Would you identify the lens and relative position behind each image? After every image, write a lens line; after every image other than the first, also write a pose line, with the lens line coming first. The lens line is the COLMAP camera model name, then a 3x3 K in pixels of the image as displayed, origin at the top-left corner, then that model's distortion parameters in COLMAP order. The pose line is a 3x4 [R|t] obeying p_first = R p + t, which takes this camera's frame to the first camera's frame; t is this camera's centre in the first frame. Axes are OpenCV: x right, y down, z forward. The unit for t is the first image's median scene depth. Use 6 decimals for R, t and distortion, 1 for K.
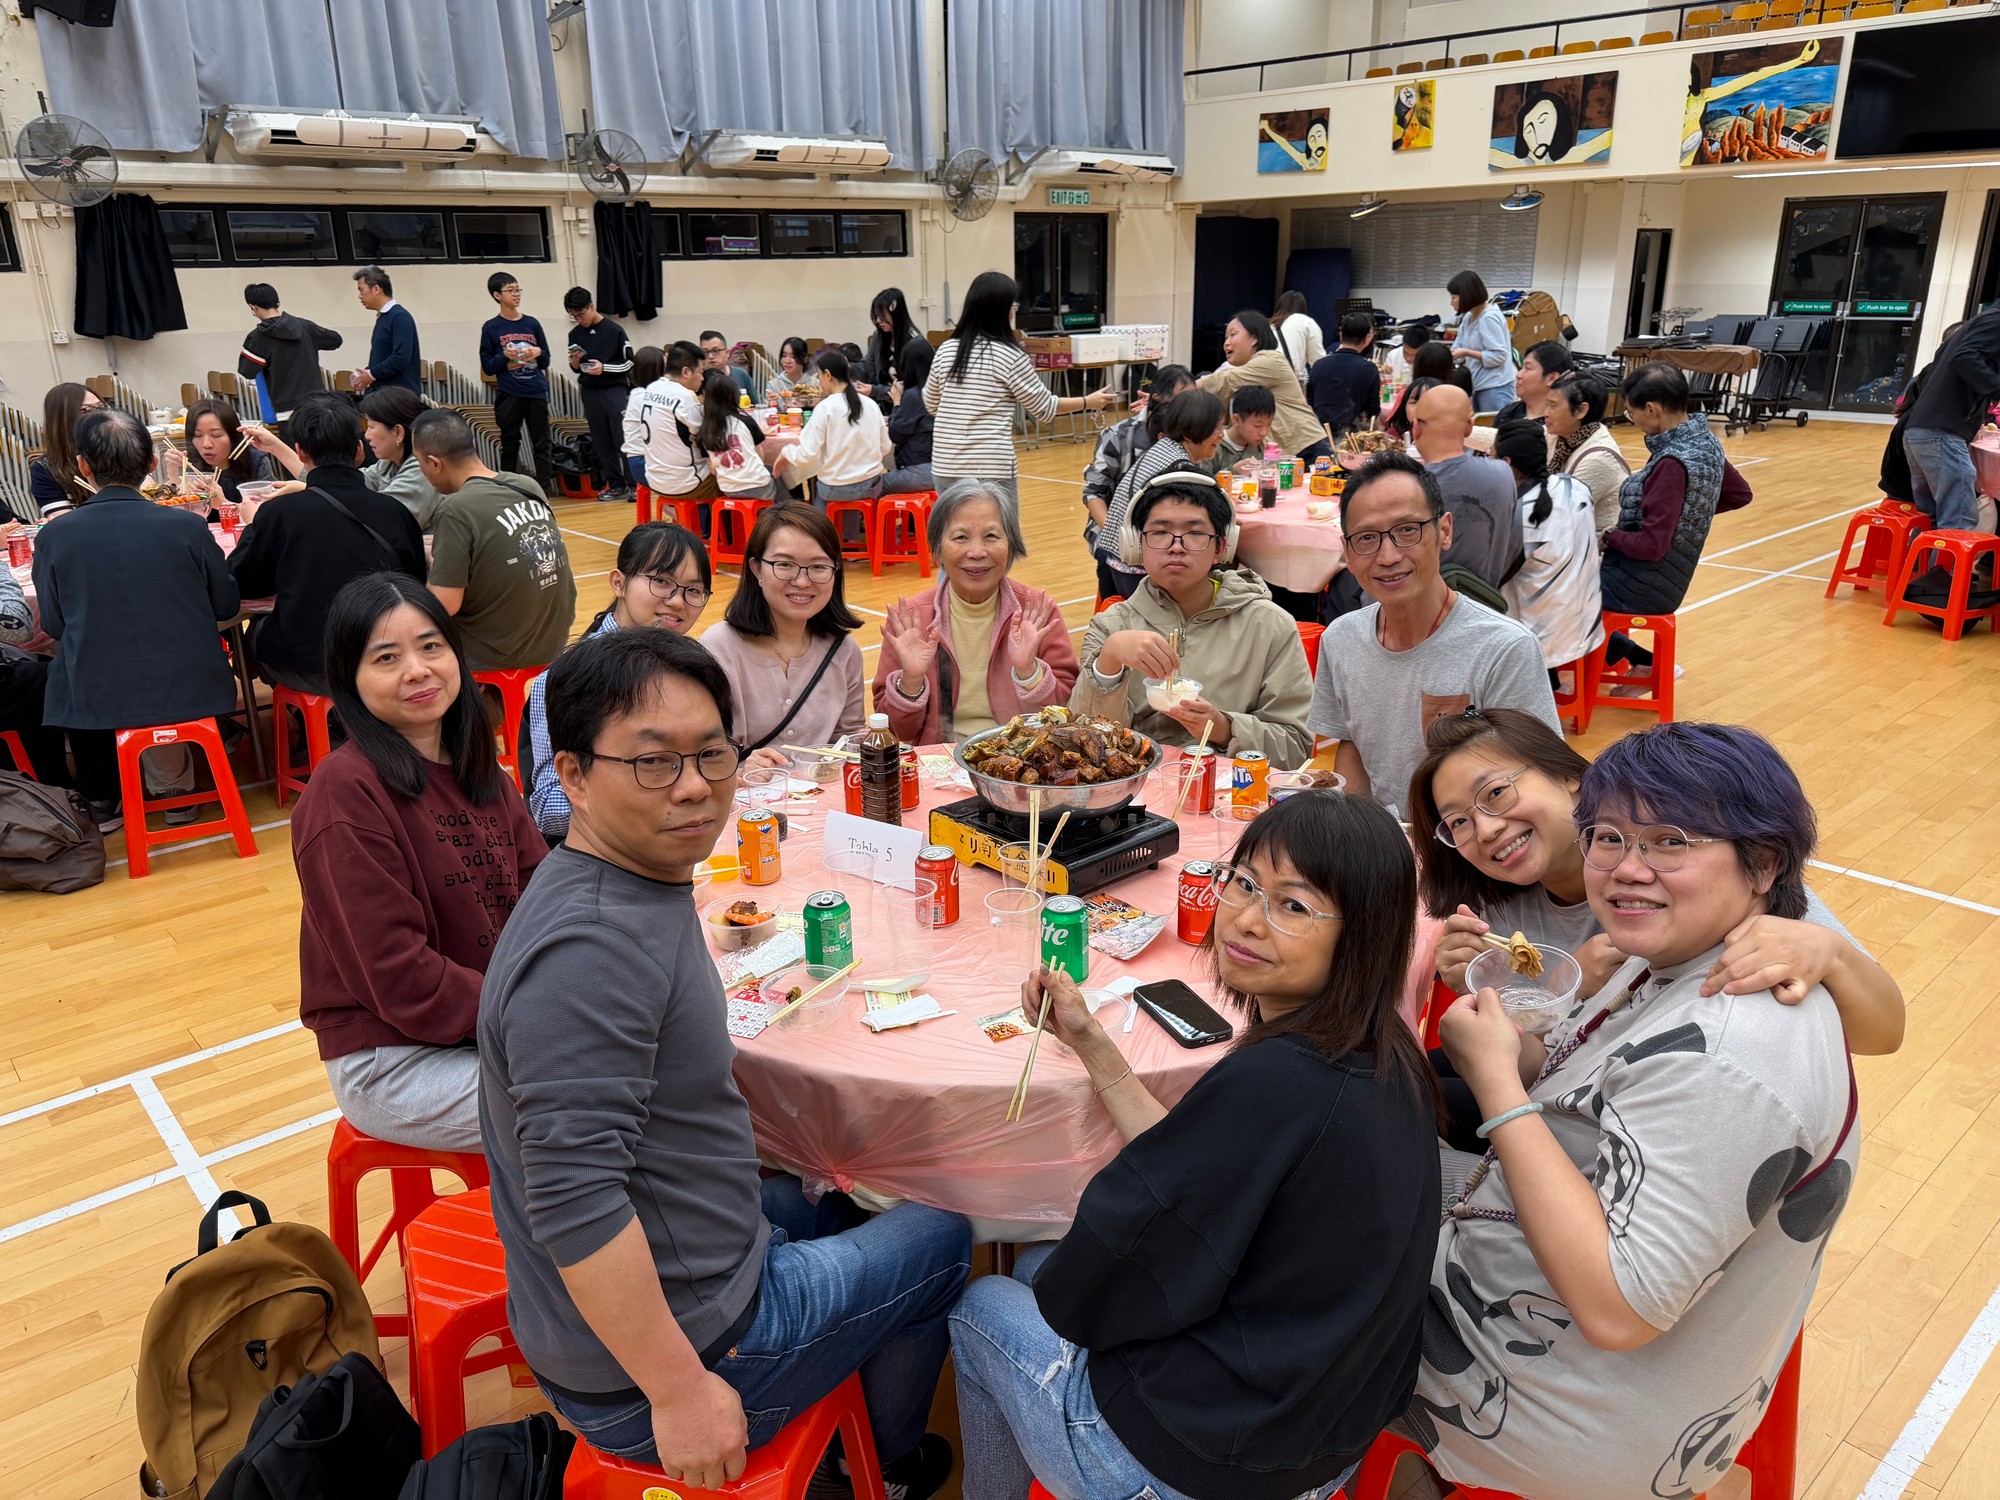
lens RADIAL K [[1415.9, 0, 1007.0], [0, 1415.9, 761.4], [0, 0, 1]] dist [0.011298, -0.013244]
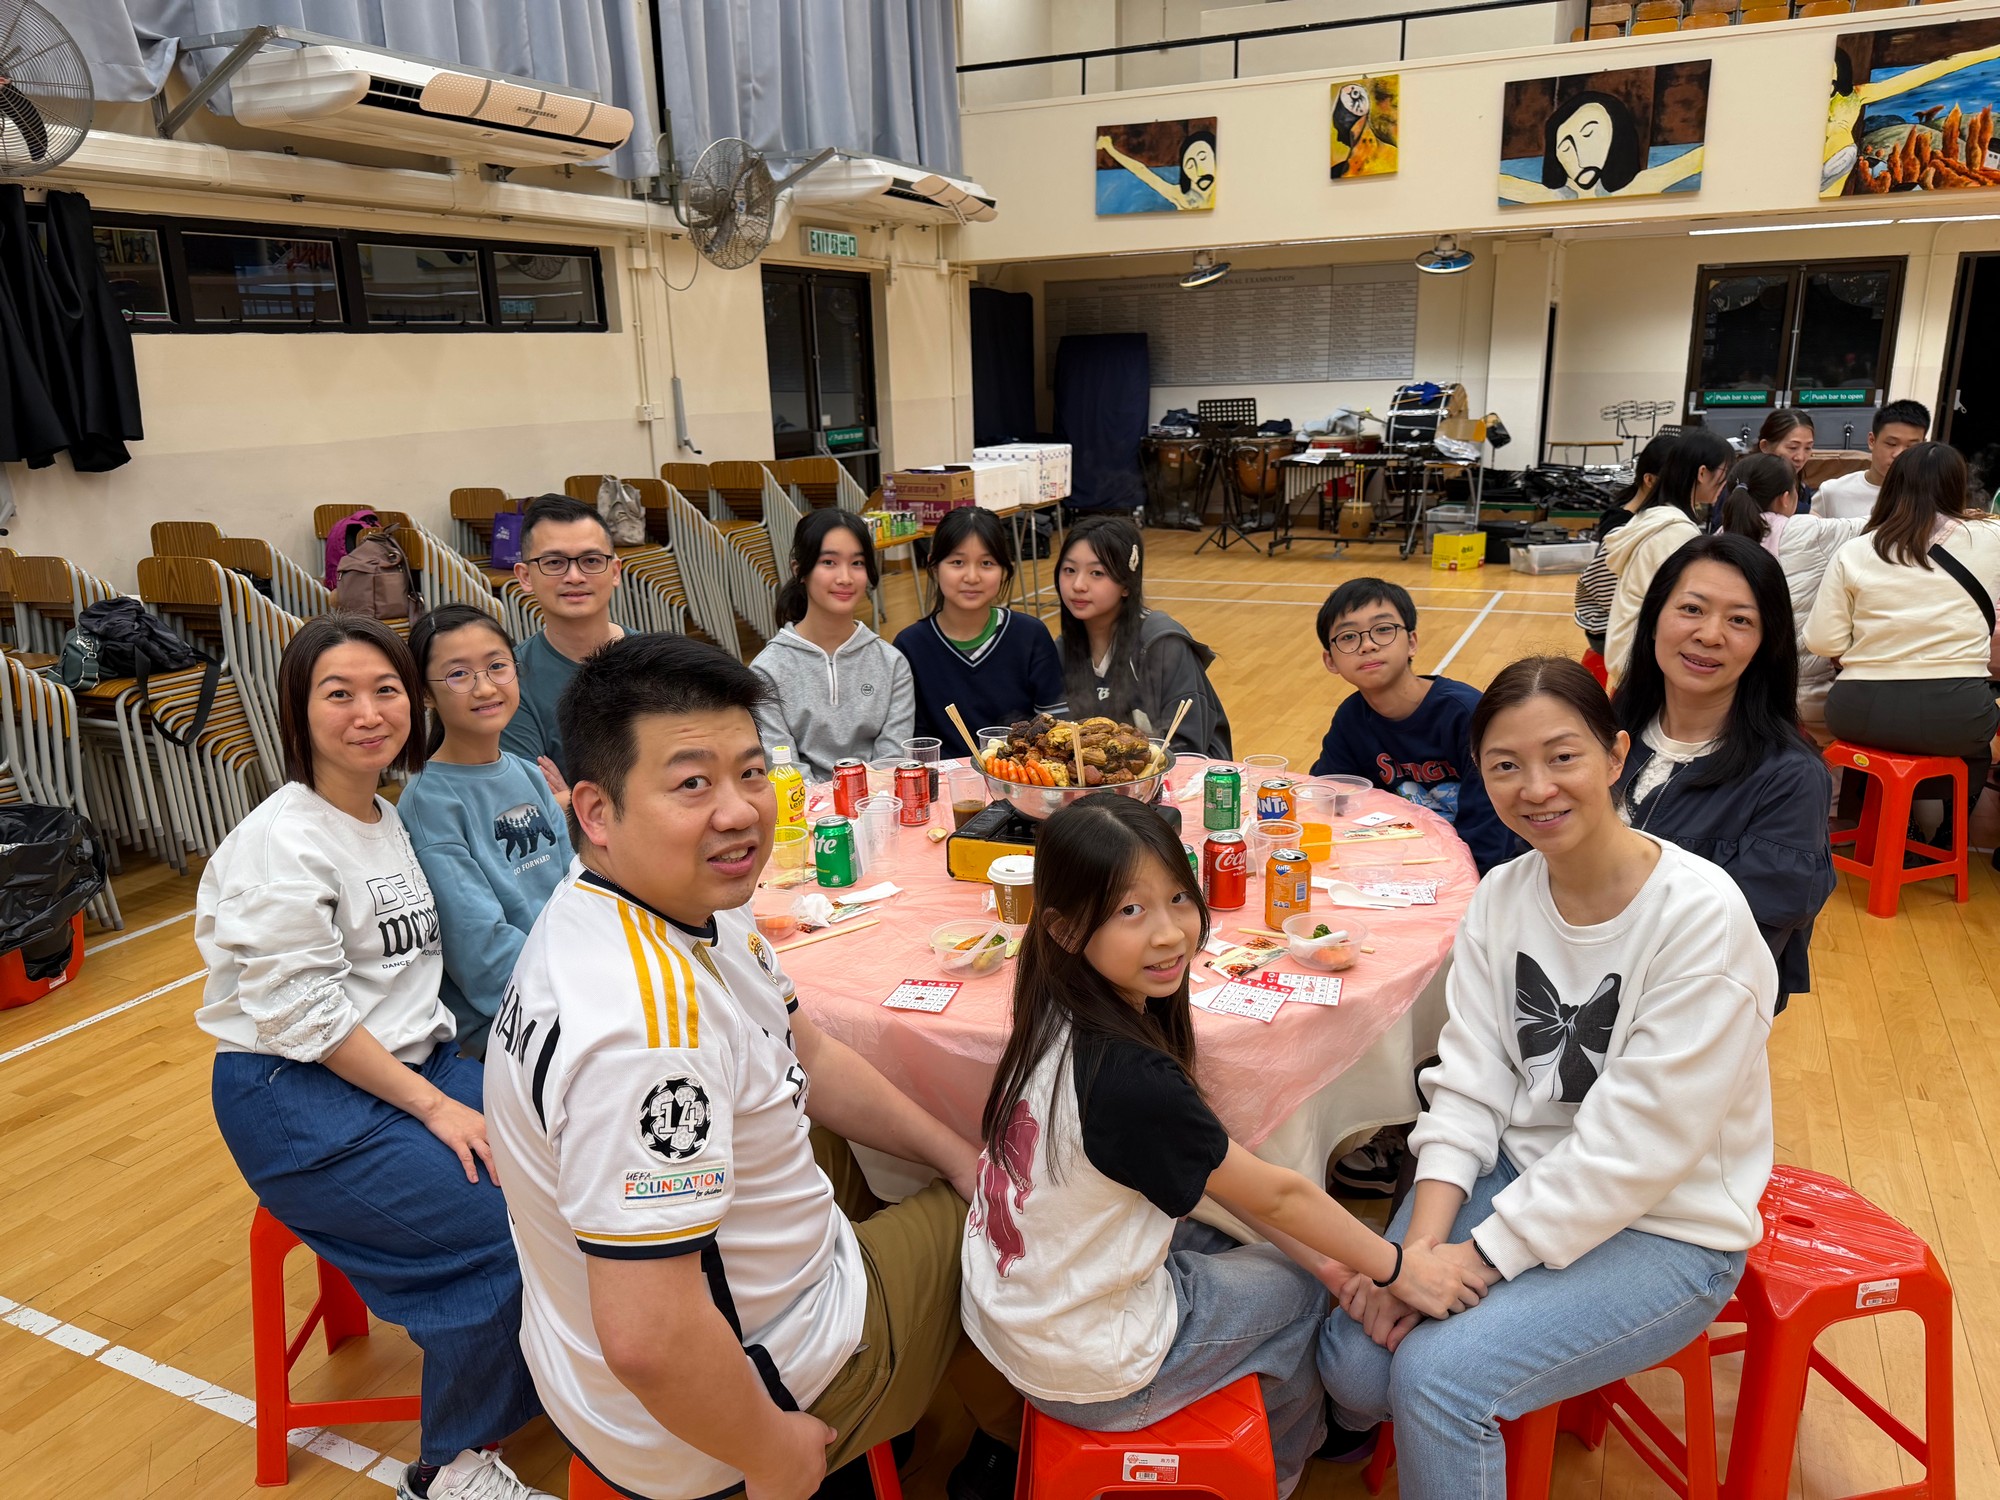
lens RADIAL K [[1415.9, 0, 998.0], [0, 1415.9, 766.2], [0, 0, 1]] dist [0.011298, -0.013244]
pose [[0.924114, -0.111957, 0.365347, -0.157191], [0.135879, 0.989903, -0.040349, -0.156297], [-0.357141, 0.086930, 0.929997, 0.475558]]
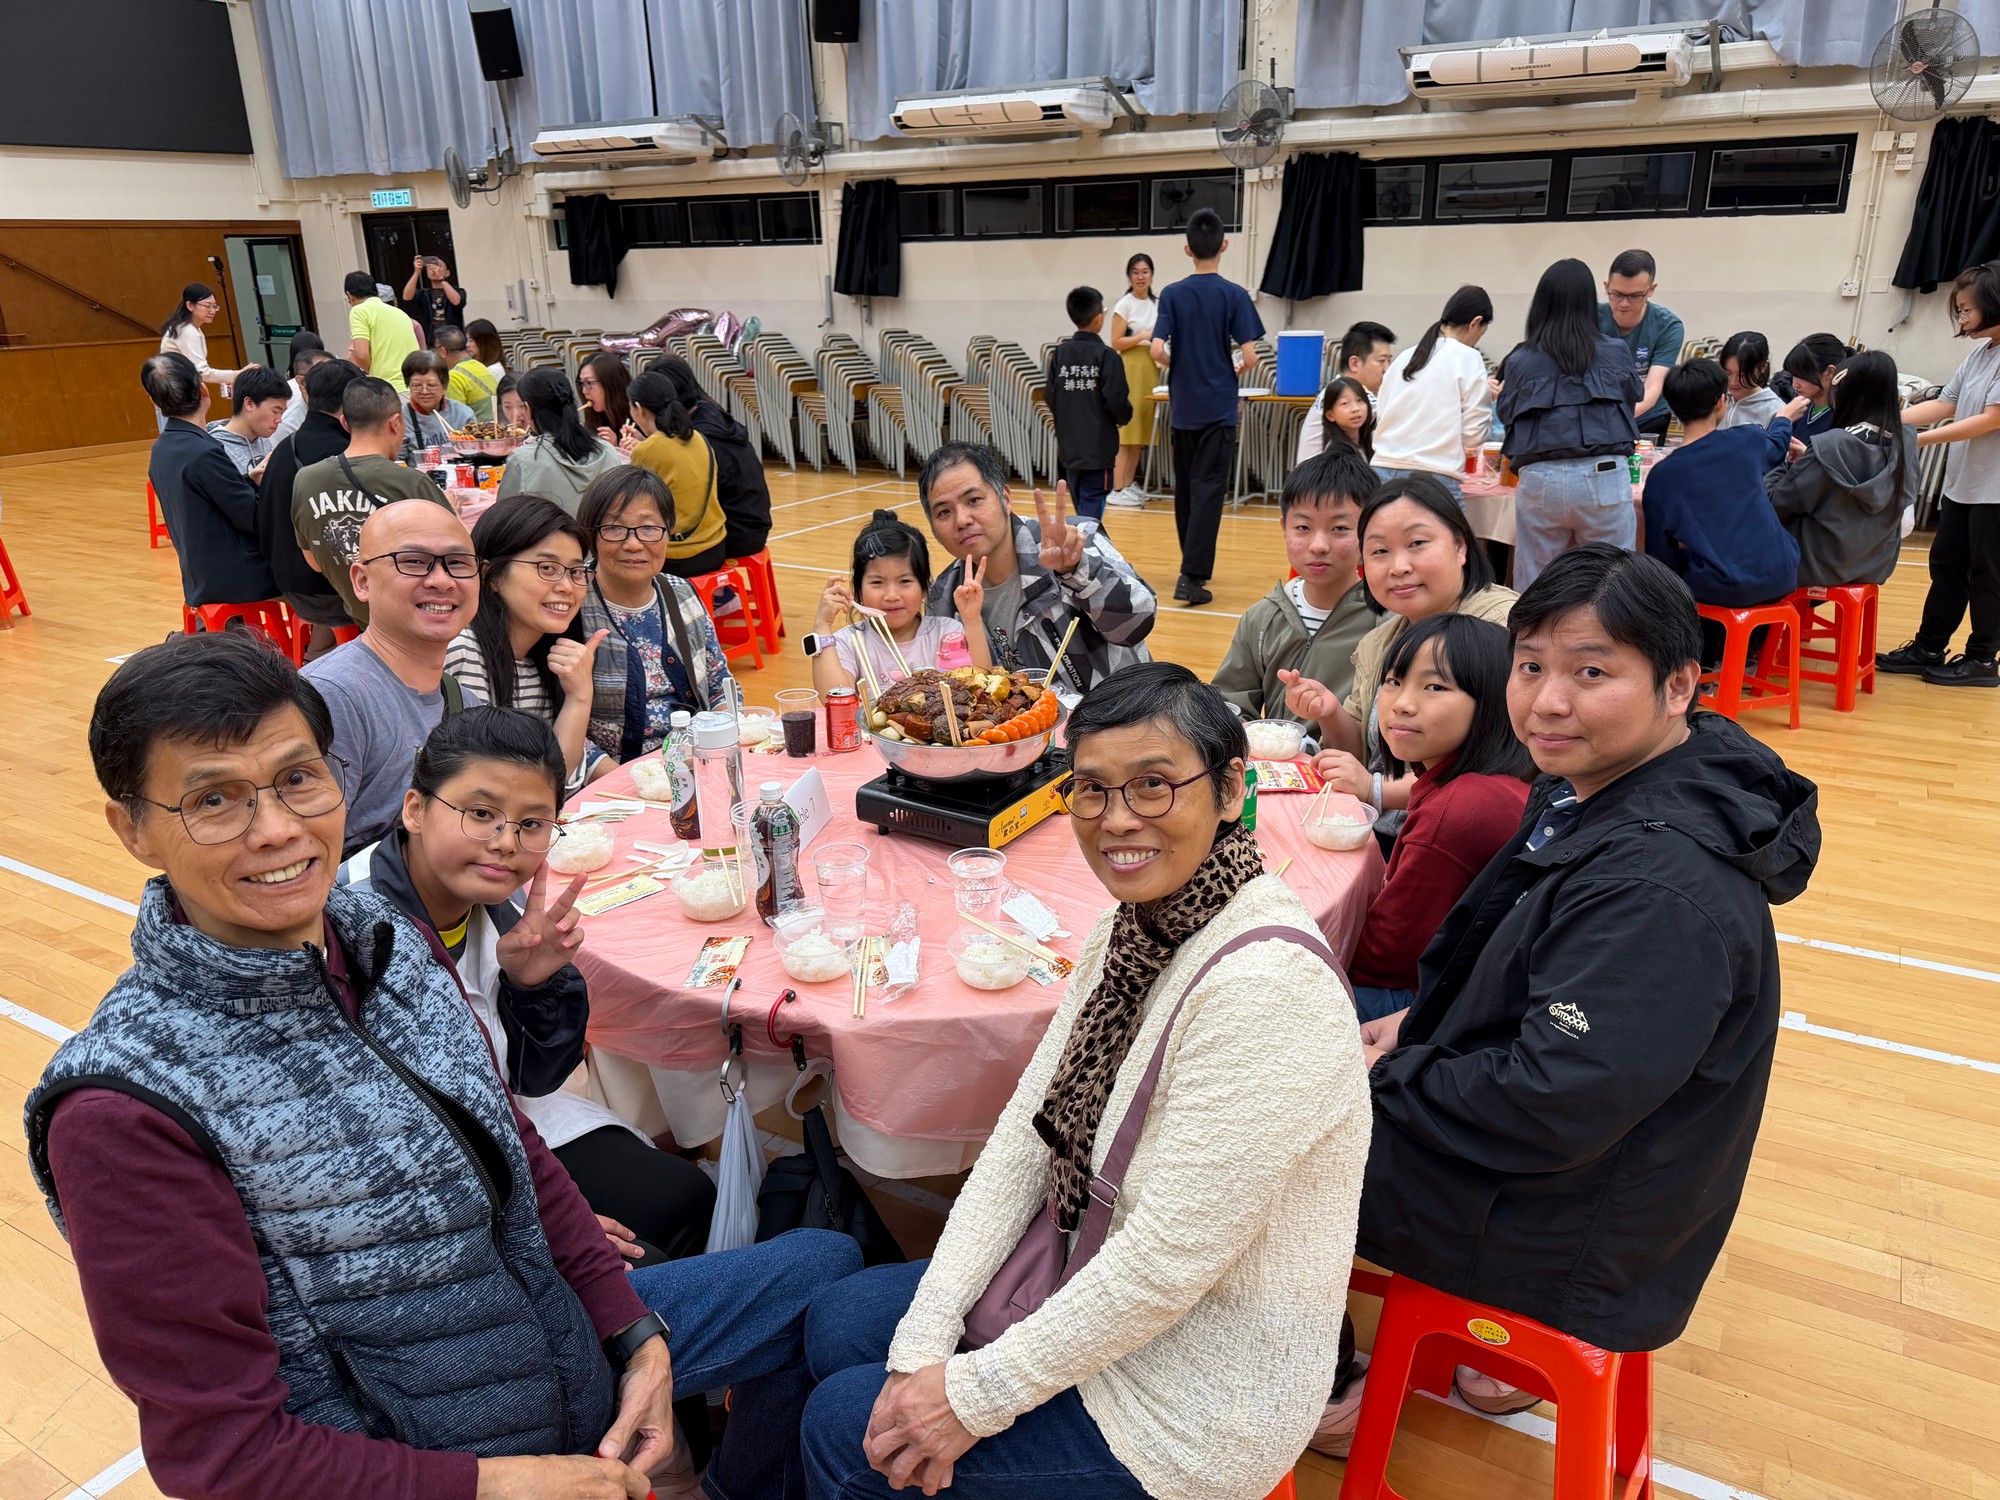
lens RADIAL K [[1415.9, 0, 1002.8], [0, 1415.9, 748.4], [0, 0, 1]] dist [0.011298, -0.013244]
pose [[0.307005, 0.325404, -0.894349, 0.239078], [-0.299747, 0.924965, 0.233648, -0.125155], [0.903272, 0.196347, 0.381508, 0.350200]]
